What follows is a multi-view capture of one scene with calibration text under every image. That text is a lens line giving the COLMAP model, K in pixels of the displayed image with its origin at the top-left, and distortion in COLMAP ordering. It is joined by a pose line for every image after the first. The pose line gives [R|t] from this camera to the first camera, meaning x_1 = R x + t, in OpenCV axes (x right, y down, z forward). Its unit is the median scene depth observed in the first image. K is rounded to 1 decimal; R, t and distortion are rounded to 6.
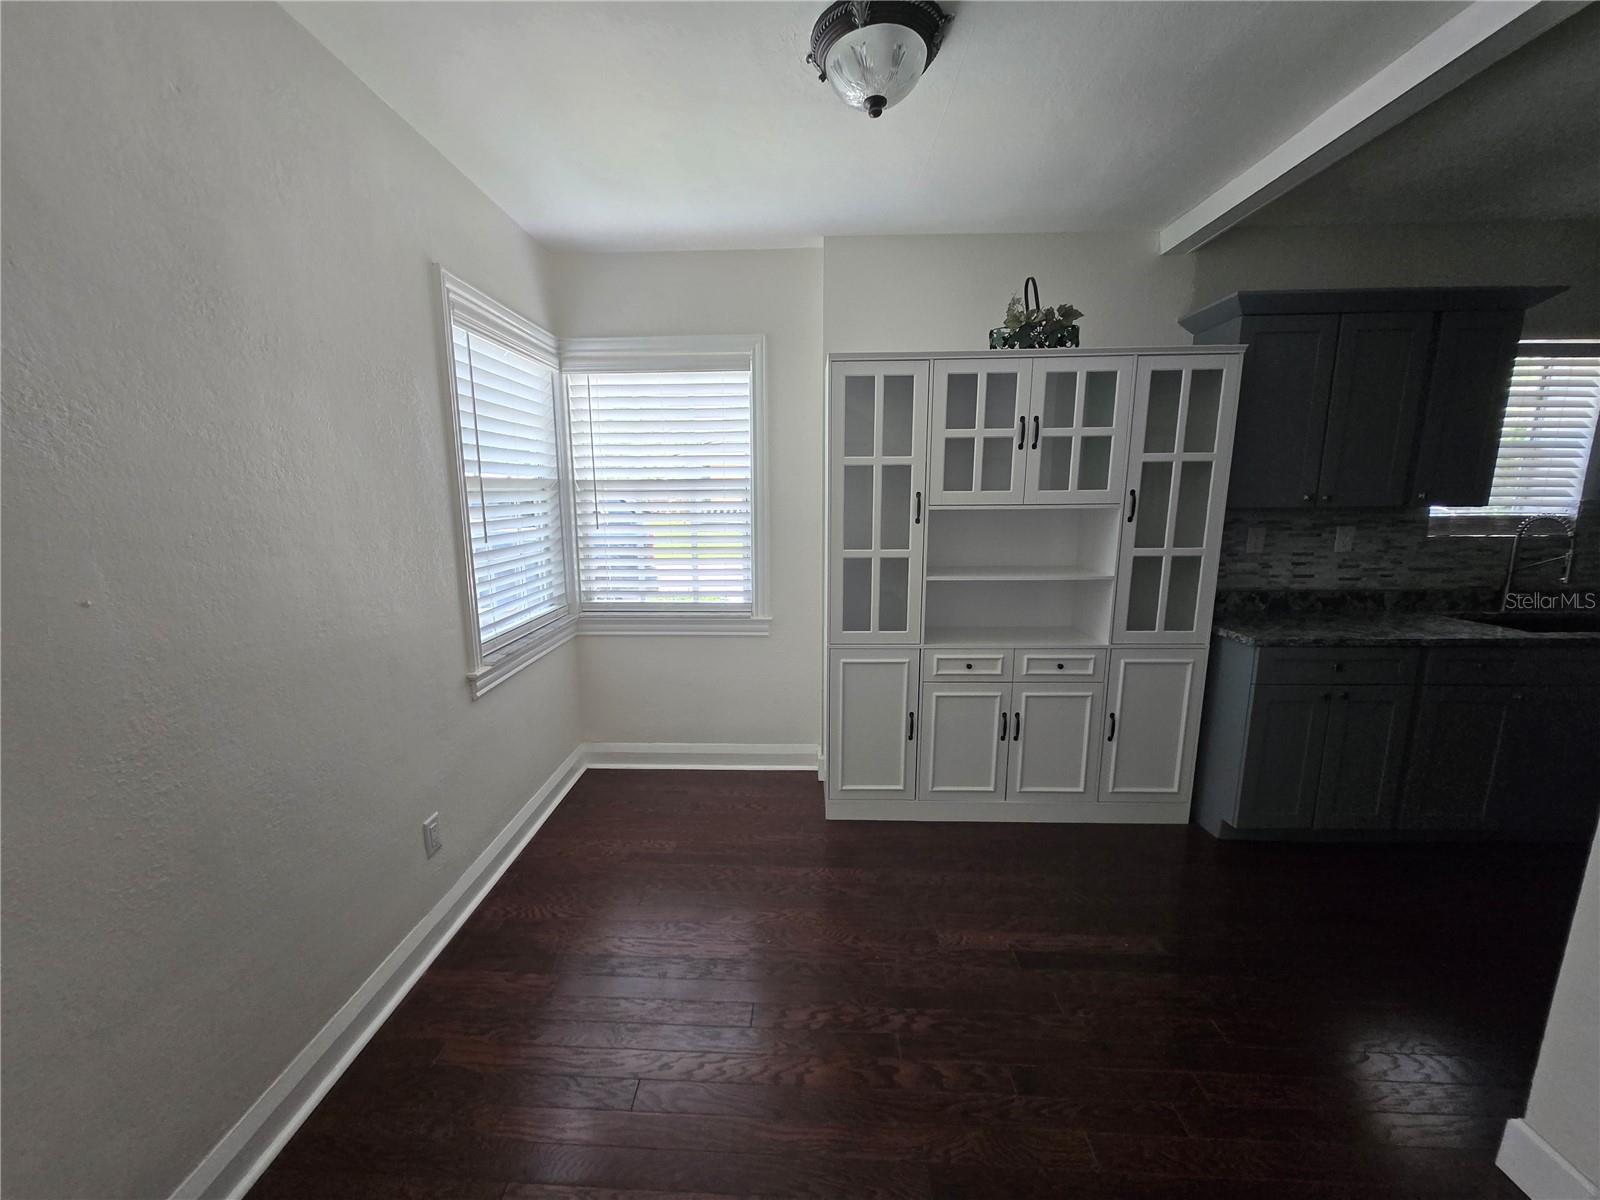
lens RADIAL K [[628.7, 0, 790.7], [0, 628.7, 610.1], [0, 0, 1]] dist [0.001850, 0.000213]
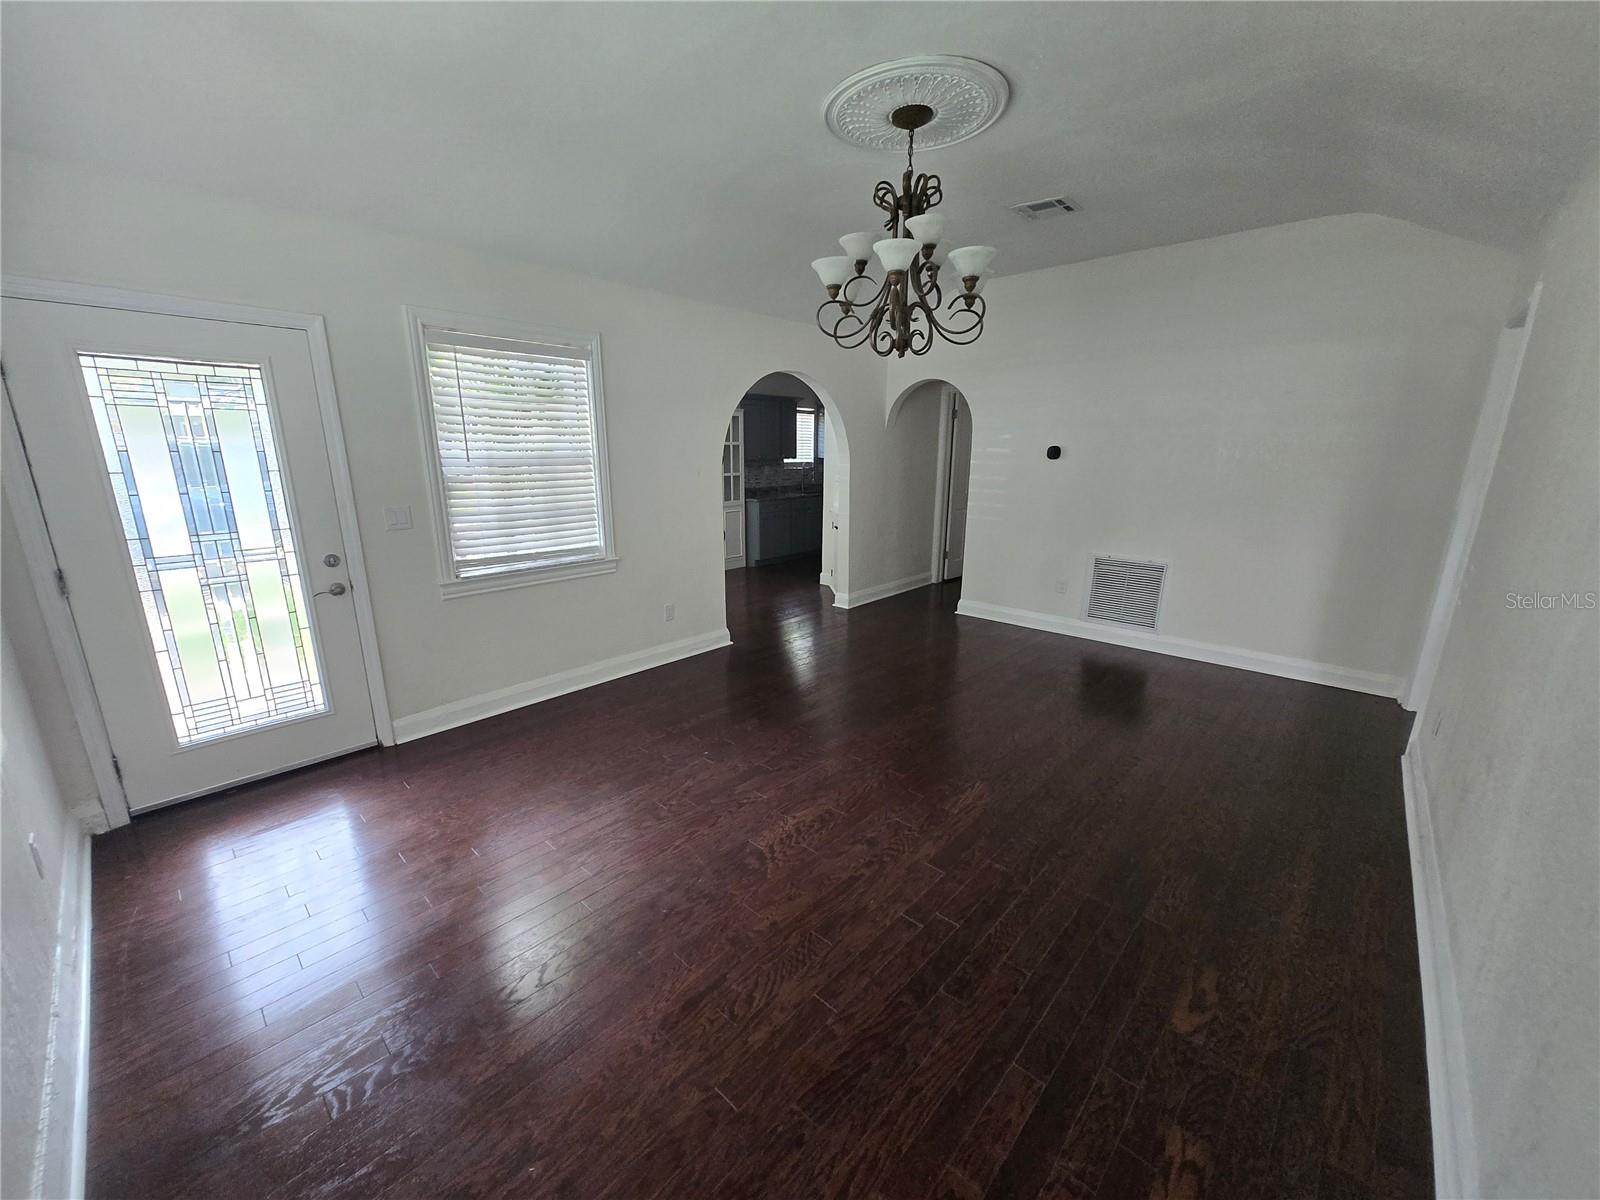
lens RADIAL K [[628.7, 0, 790.7], [0, 628.7, 610.1], [0, 0, 1]] dist [0.001850, 0.000213]
pose [[0.649938, -0.179305, 0.738533, -1.510507], [0.131070, 0.983654, 0.123471, 0.206060], [-0.748600, 0.016551, 0.662816, -1.170061]]
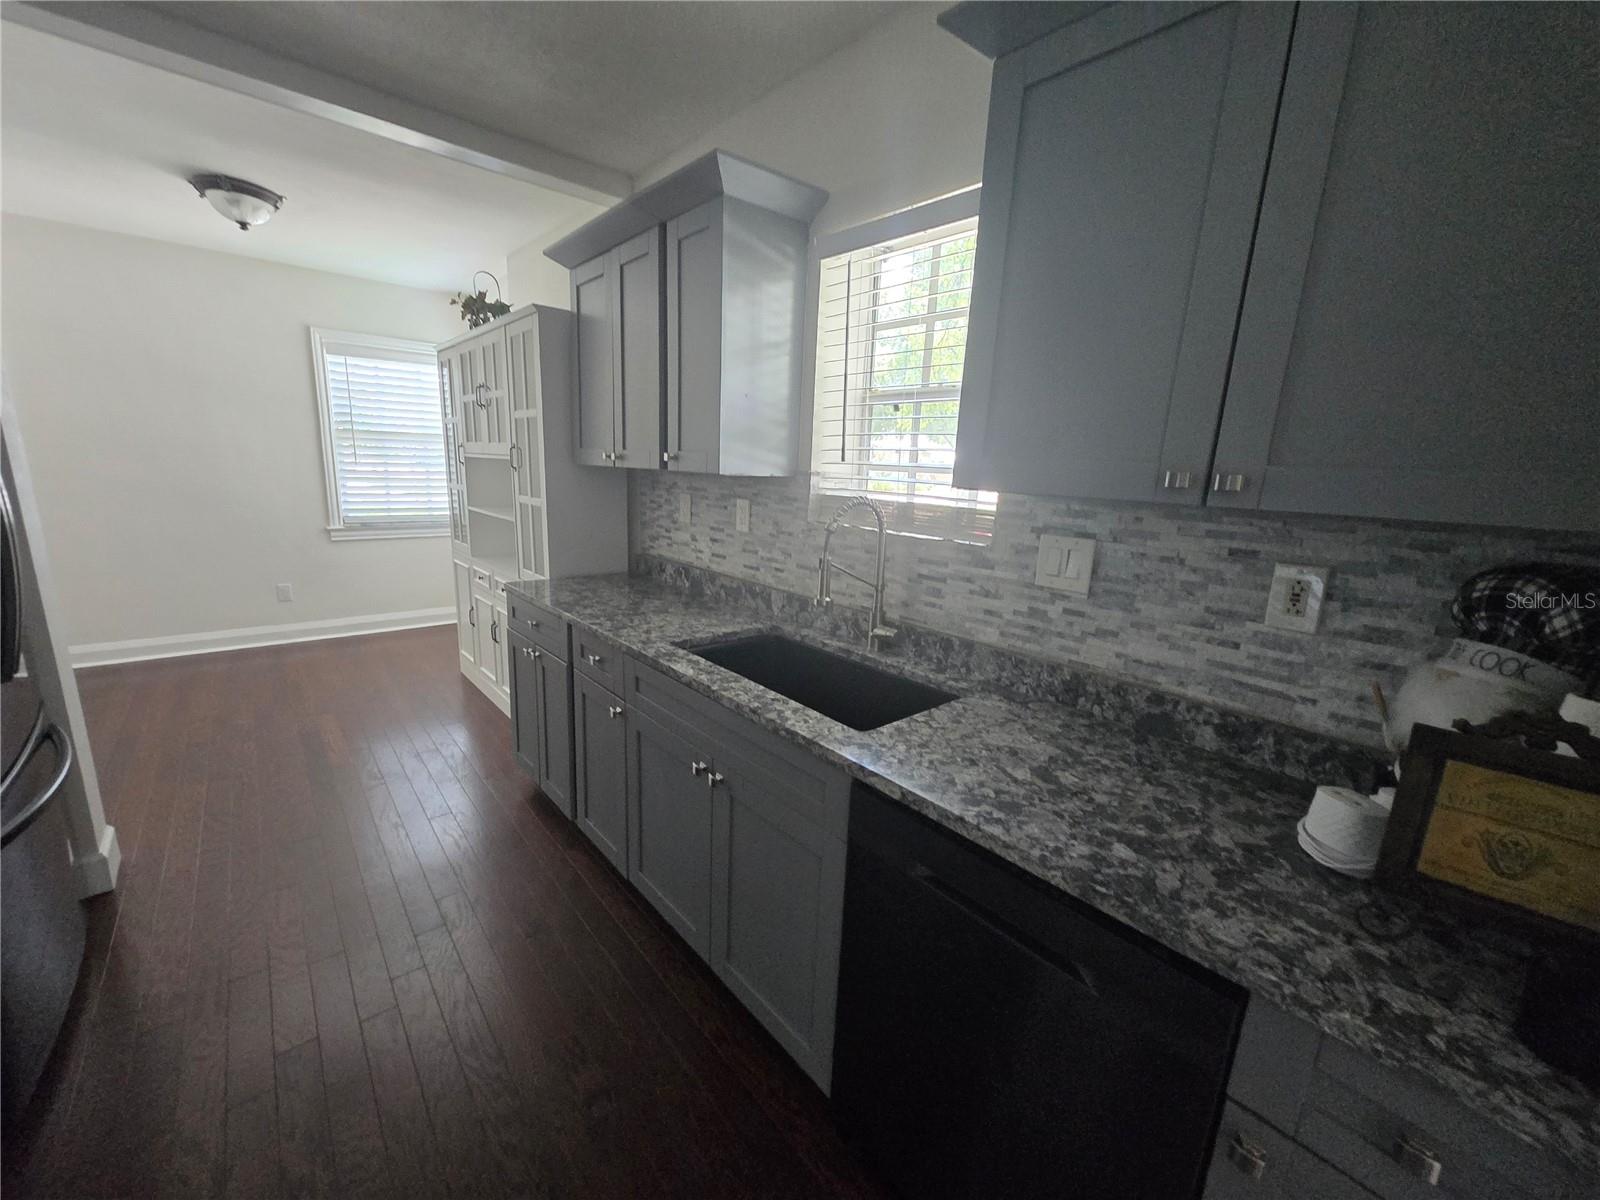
lens RADIAL K [[628.7, 0, 790.7], [0, 628.7, 610.1], [0, 0, 1]] dist [0.001850, 0.000213]
pose [[0.680733, 0.200303, -0.704614, 1.499298], [-0.177151, 0.978353, 0.106973, -0.090931], [0.710788, 0.052003, 0.701481, 0.489441]]
